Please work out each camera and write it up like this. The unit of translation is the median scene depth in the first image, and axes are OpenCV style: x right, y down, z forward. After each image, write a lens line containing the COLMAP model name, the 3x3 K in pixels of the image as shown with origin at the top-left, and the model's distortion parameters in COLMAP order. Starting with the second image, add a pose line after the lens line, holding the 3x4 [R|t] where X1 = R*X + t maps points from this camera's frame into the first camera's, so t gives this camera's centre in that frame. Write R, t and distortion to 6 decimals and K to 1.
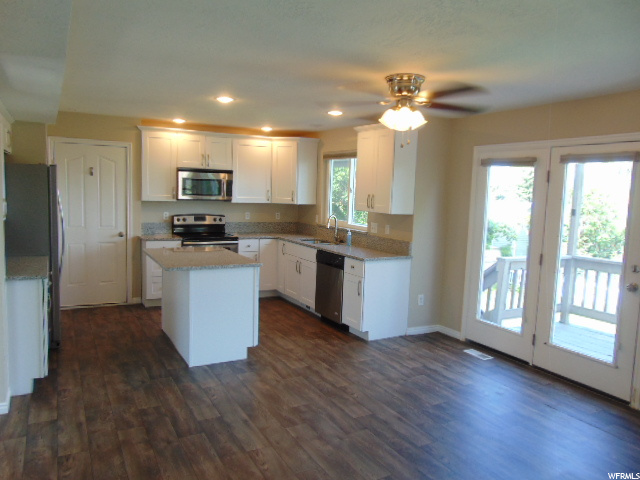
lens RADIAL K [[477.9, 0, 318.1], [0, 477.9, 238.5], [0, 0, 1]] dist [-0.007684, 0.019773]
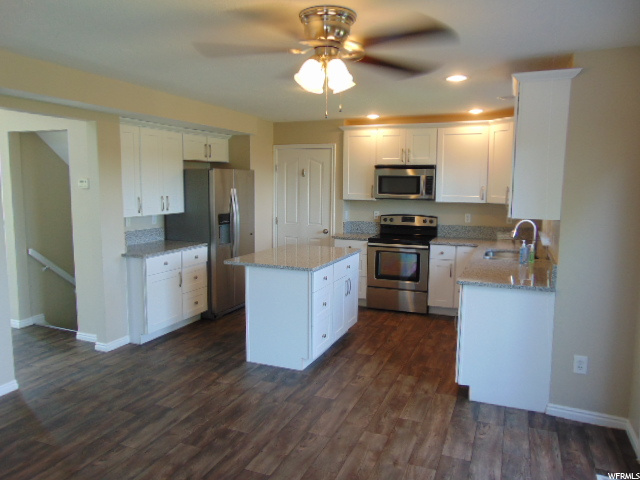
lens RADIAL K [[477.9, 0, 318.7], [0, 477.9, 241.5], [0, 0, 1]] dist [-0.007684, 0.019773]
pose [[0.621705, 0.066477, -0.780425, 0.408153], [-0.067767, 0.997221, 0.030960, -0.017662], [0.780314, 0.033639, 0.624482, 0.323424]]
